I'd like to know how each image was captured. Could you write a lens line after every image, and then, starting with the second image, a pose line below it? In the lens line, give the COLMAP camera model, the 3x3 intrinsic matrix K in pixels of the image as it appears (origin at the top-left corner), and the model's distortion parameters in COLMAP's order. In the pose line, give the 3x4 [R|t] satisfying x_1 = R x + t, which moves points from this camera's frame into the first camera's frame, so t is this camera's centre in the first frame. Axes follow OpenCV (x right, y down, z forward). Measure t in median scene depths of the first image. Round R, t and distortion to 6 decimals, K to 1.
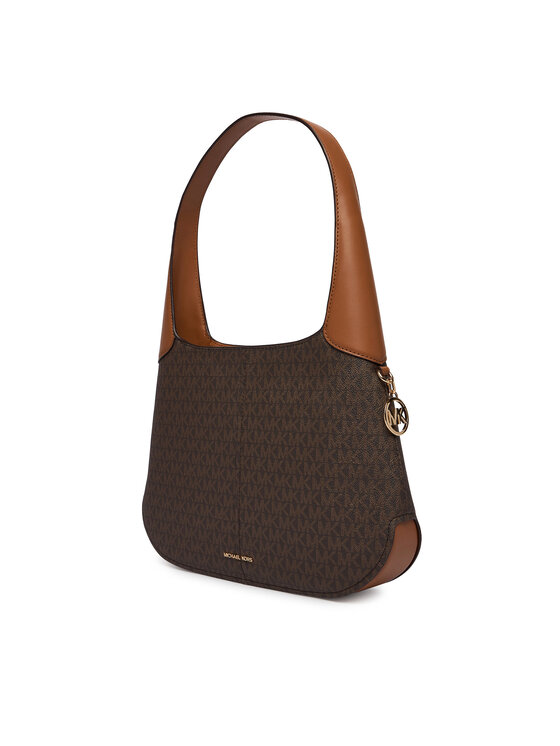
lens RADIAL K [[1061.5, 0, 280.0], [0, 1061.5, 373.0], [0, 0, 1]] dist [-0.234482, 0.002736]
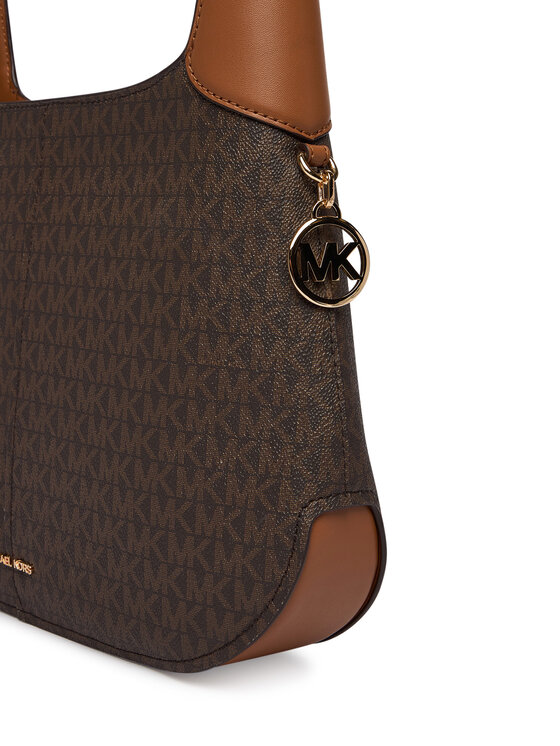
lens RADIAL K [[1636.7, 0, 280.0], [0, 1636.7, 373.0], [0, 0, 1]] dist [-0.099929, -0.208841]
pose [[0.995605, 0.049084, -0.079764, 0.141055], [-0.042080, 0.995299, 0.087235, 0.028873], [0.083671, -0.083495, 0.992989, 0.339173]]
